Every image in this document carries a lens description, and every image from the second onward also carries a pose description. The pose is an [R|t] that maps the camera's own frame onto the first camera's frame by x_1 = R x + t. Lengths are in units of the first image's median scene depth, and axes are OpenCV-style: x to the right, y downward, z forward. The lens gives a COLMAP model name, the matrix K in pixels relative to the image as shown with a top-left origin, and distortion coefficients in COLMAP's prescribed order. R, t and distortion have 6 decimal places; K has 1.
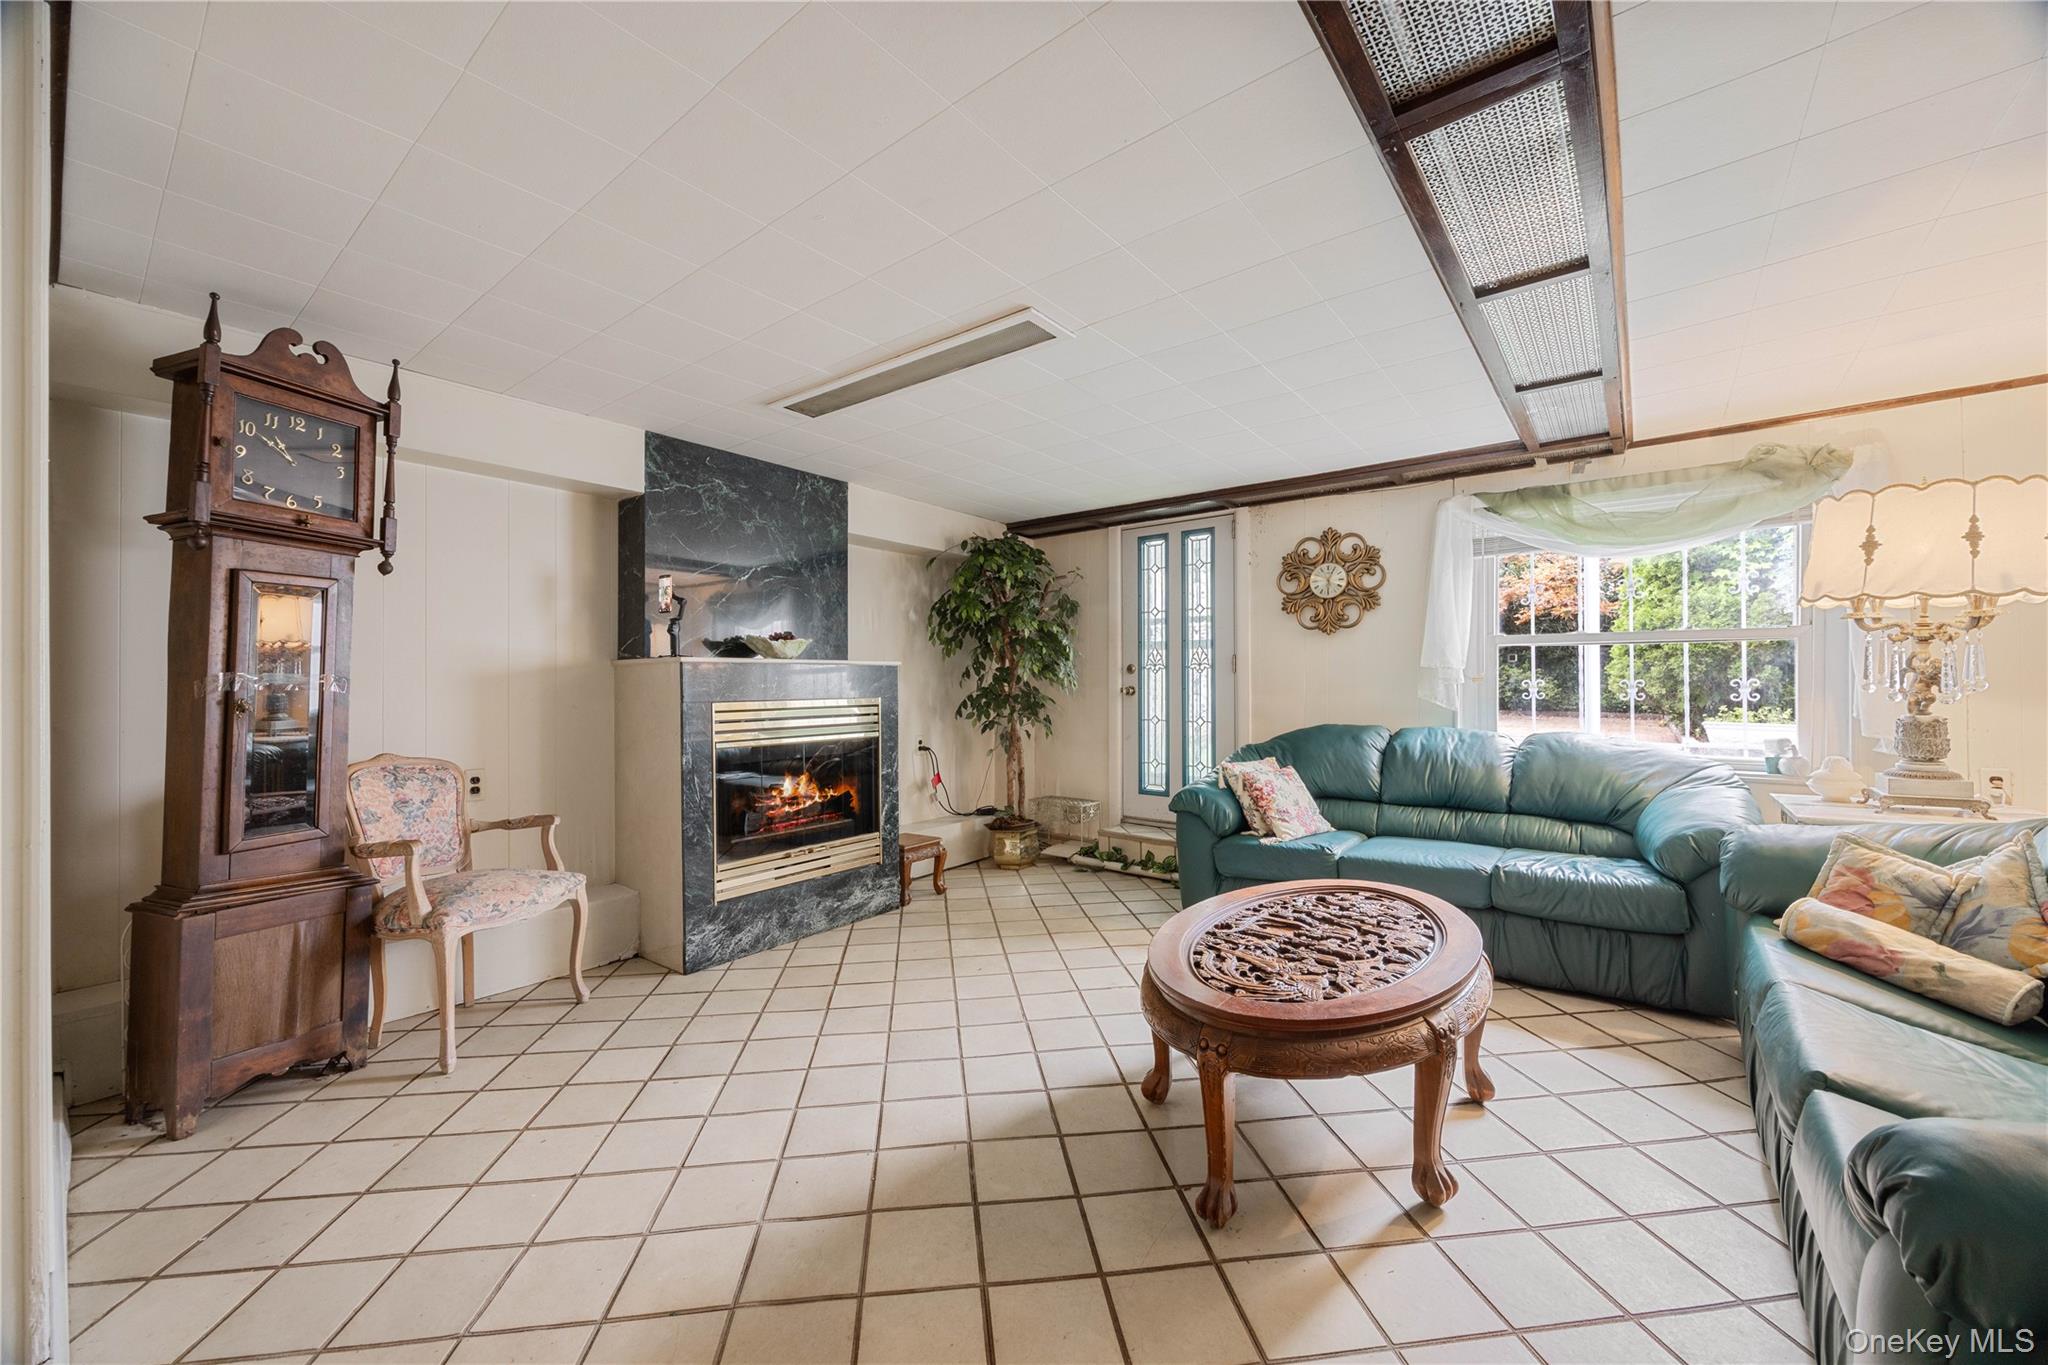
lens RADIAL K [[803.2, 0, 1005.7], [0, 803.2, 677.3], [0, 0, 1]] dist [-0.001085, -0.000164]
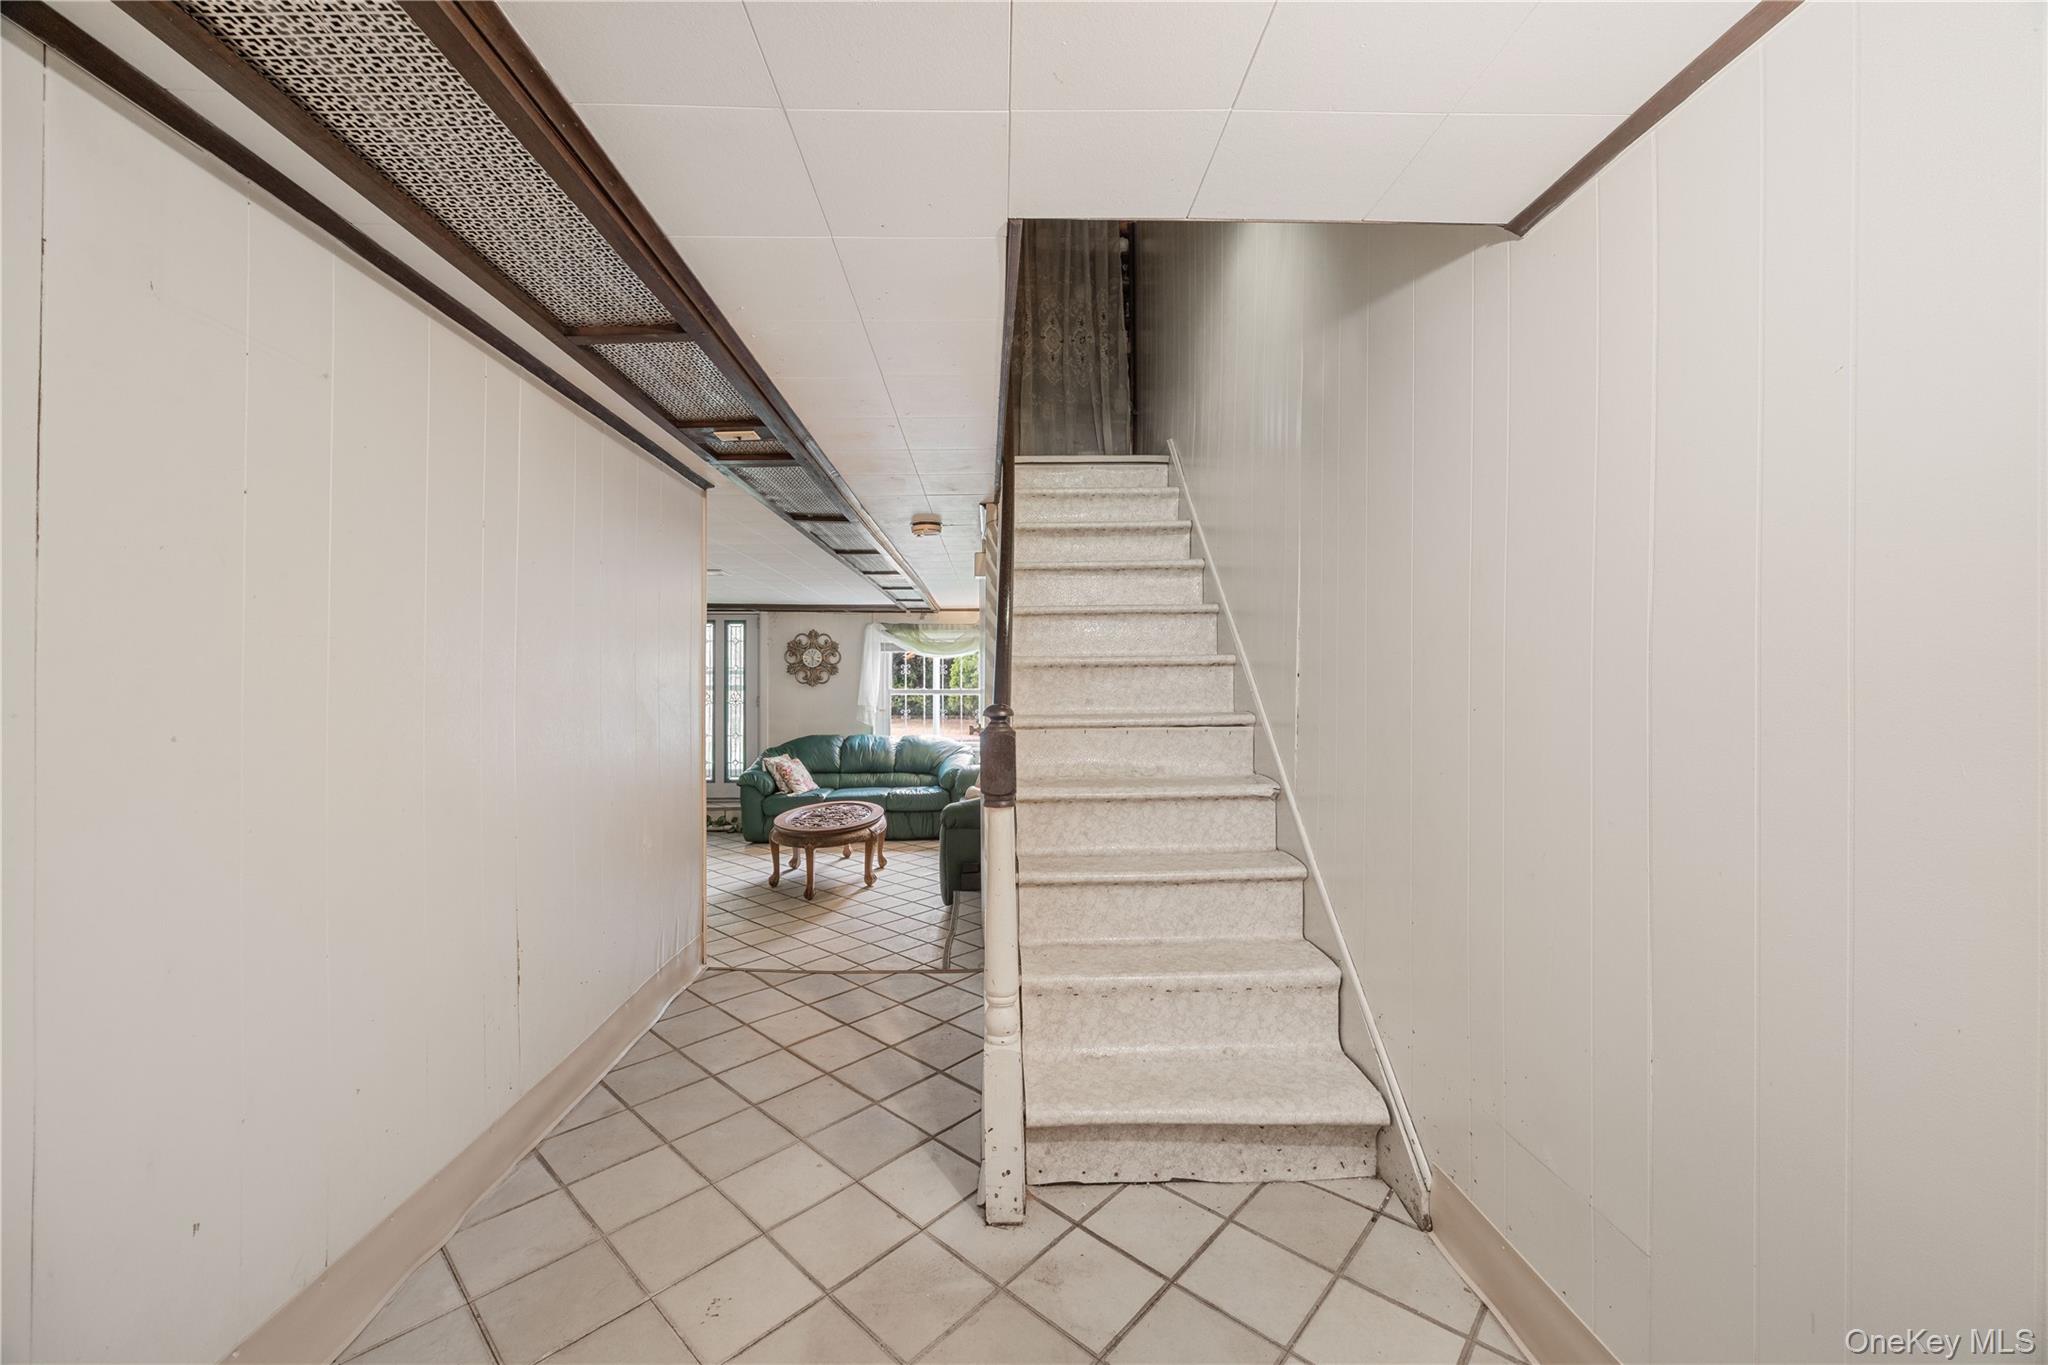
lens RADIAL K [[803.2, 0, 1028.6], [0, 803.2, 679.9], [0, 0, 1]] dist [-0.001085, -0.000164]
pose [[0.755927, 0.002493, 0.654651, -0.494363], [-0.003971, 0.999992, 0.000777, -0.081367], [-0.654644, -0.003187, 0.755931, -0.831792]]
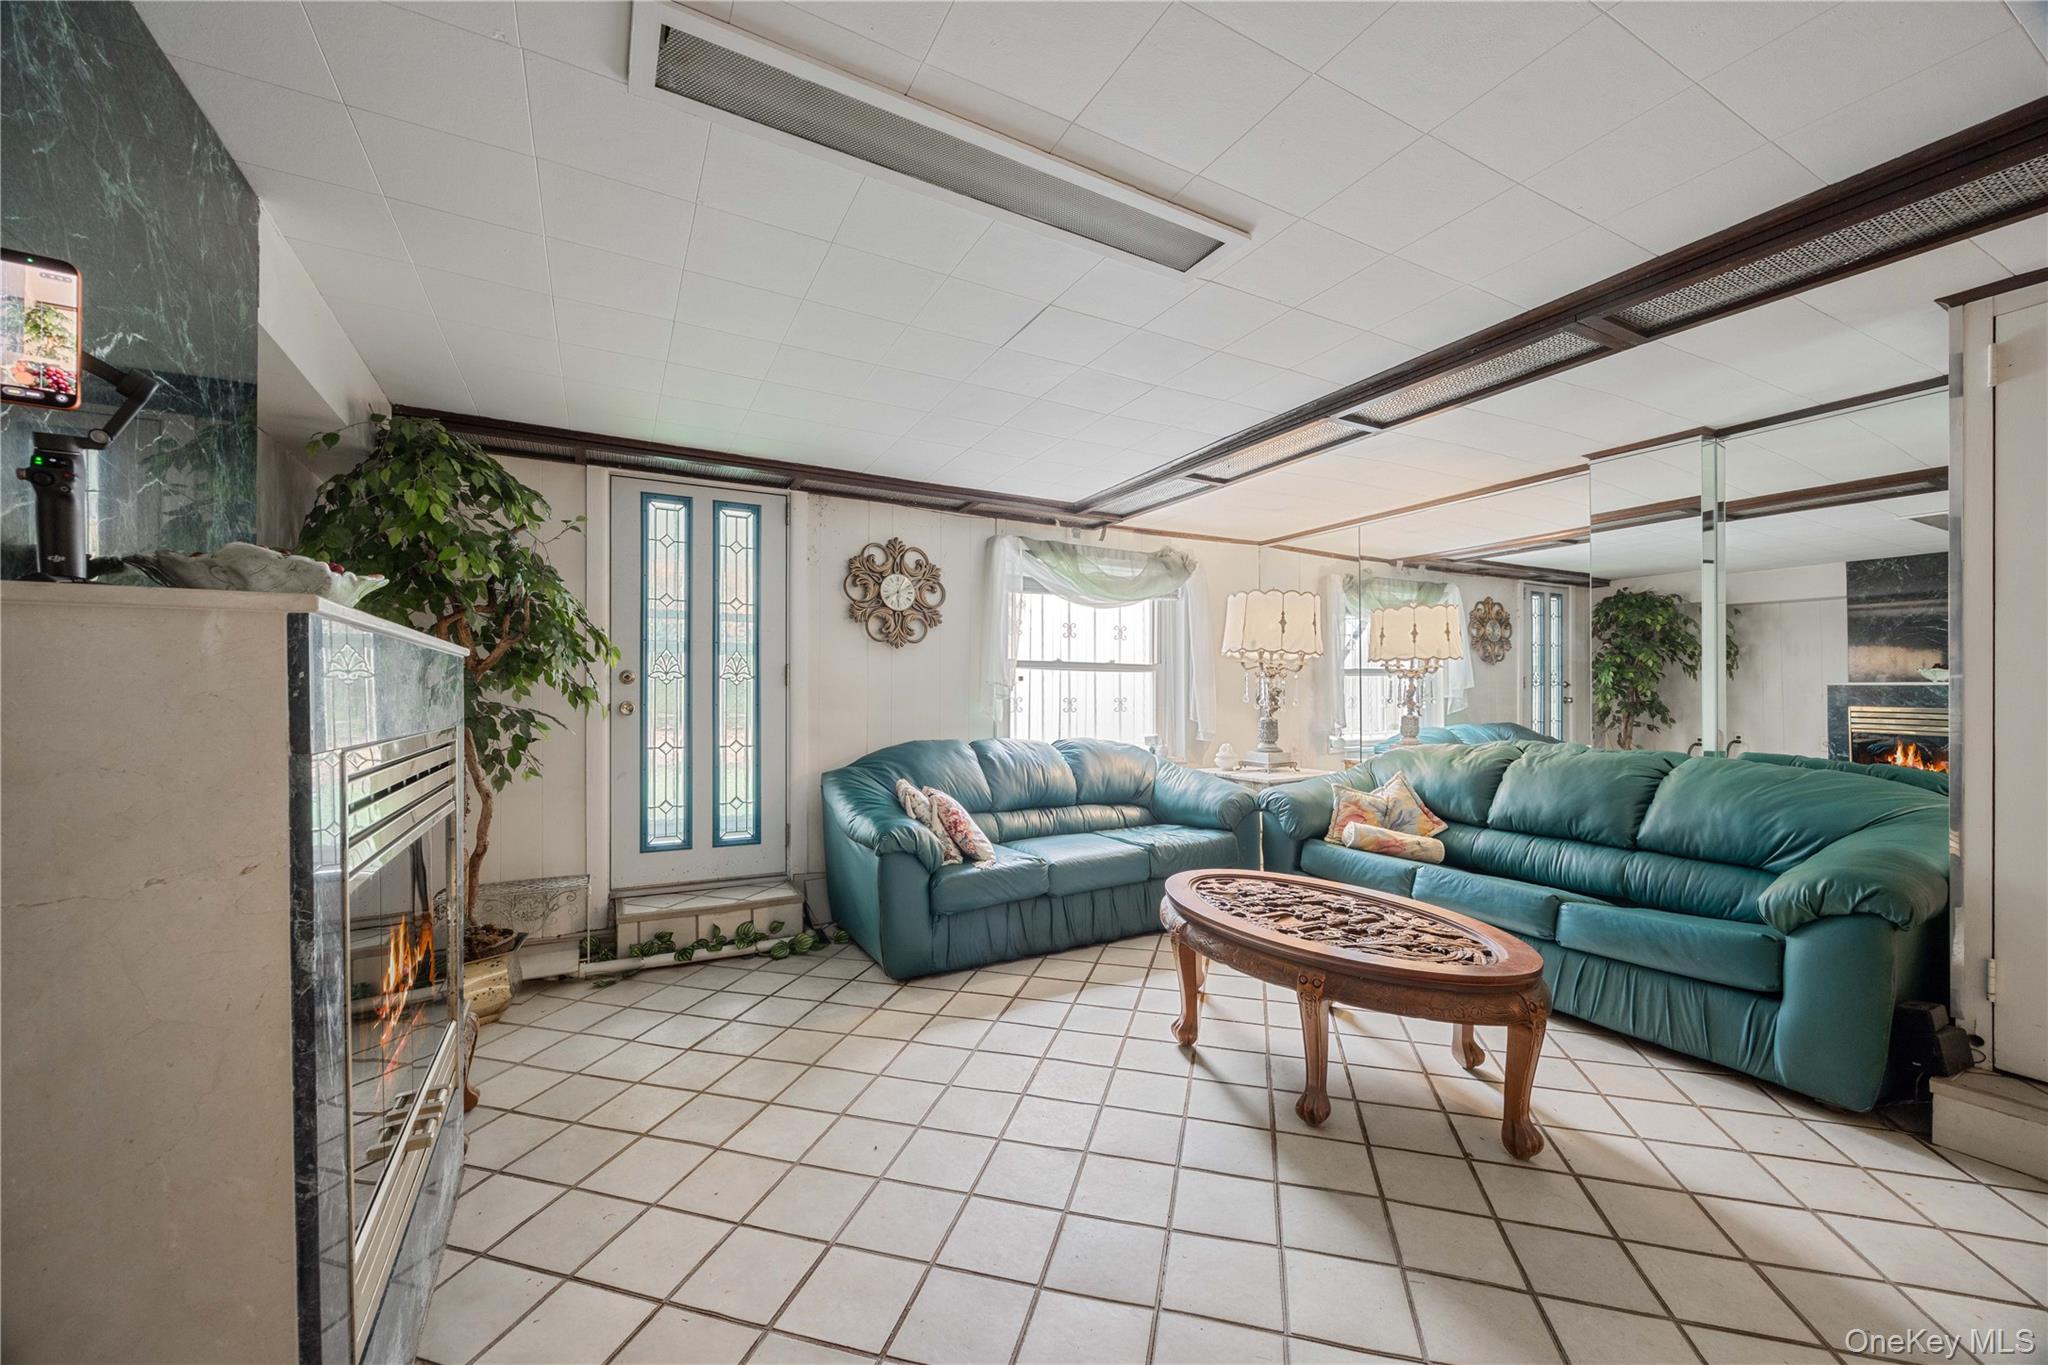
lens RADIAL K [[803.2, 0, 1011.6], [0, 803.2, 694.4], [0, 0, 1]] dist [-0.001085, -0.000164]
pose [[0.367415, 0.011887, 0.929981, -0.498657], [-0.009227, 0.999916, -0.009135, 0.011043], [-0.930011, -0.005224, 0.367494, 0.577089]]
